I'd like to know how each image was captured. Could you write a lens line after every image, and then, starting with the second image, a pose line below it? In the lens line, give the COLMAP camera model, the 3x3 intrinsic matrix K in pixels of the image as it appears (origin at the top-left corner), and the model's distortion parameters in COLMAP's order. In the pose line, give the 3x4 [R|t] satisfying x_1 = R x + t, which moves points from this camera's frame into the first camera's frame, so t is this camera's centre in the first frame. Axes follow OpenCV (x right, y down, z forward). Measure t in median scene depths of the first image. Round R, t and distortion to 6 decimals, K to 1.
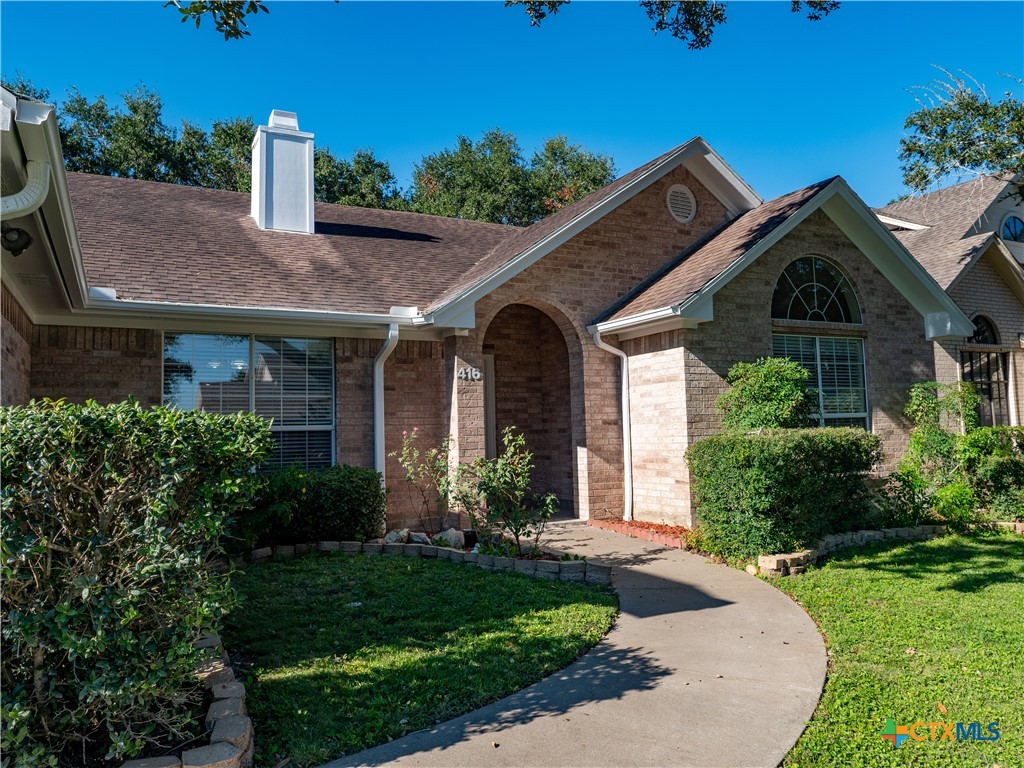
lens RADIAL K [[736.9, 0, 506.9], [0, 736.9, 378.1], [0, 0, 1]] dist [-0.019851, 0.002968]
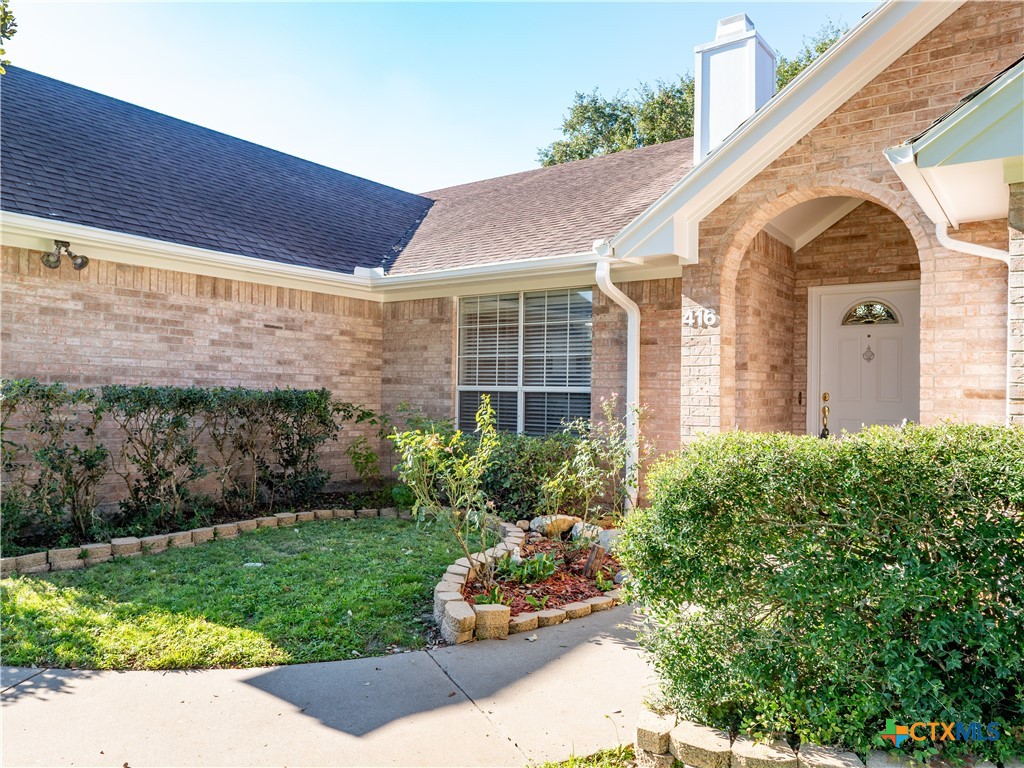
lens RADIAL K [[736.9, 0, 506.4], [0, 736.9, 383.4], [0, 0, 1]] dist [-0.019851, 0.002968]
pose [[0.424835, 0.019060, -0.905070, 0.523000], [0.042682, 0.998245, 0.041057, 0.020283], [0.904264, -0.056073, 0.423276, 0.555937]]
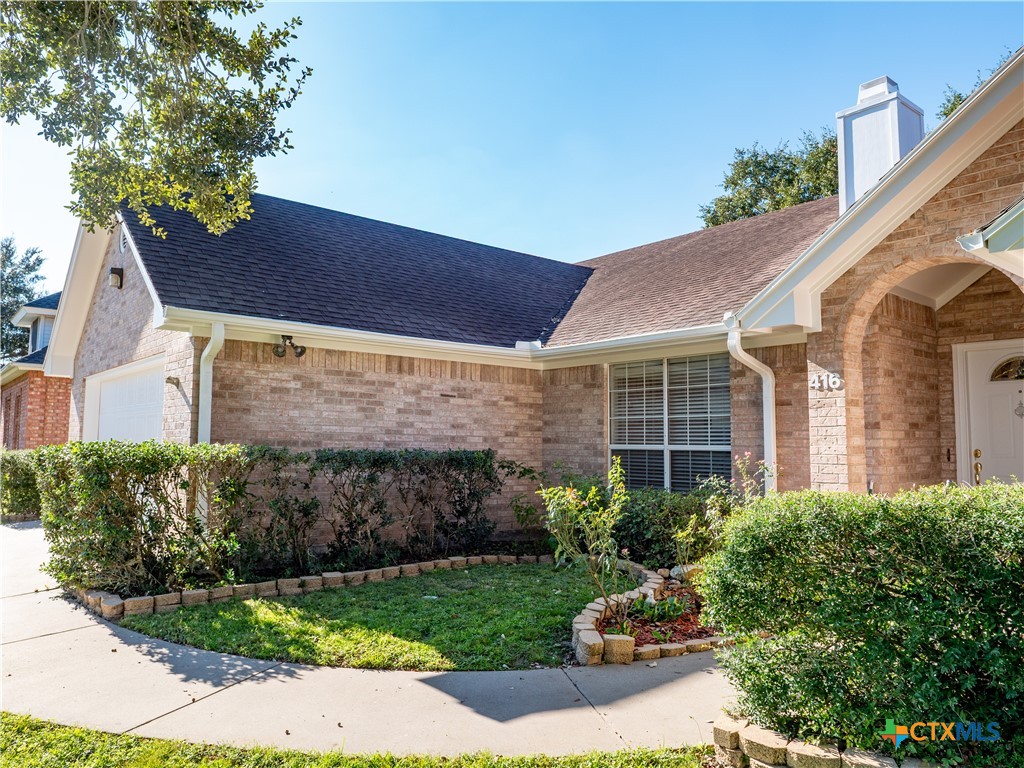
lens RADIAL K [[736.9, 0, 504.2], [0, 736.9, 383.5], [0, 0, 1]] dist [-0.019851, 0.002968]
pose [[0.197355, -0.054581, -0.978812, 0.638871], [0.062200, 0.997134, -0.043061, 0.008135], [0.978357, -0.052384, 0.200184, 0.551331]]
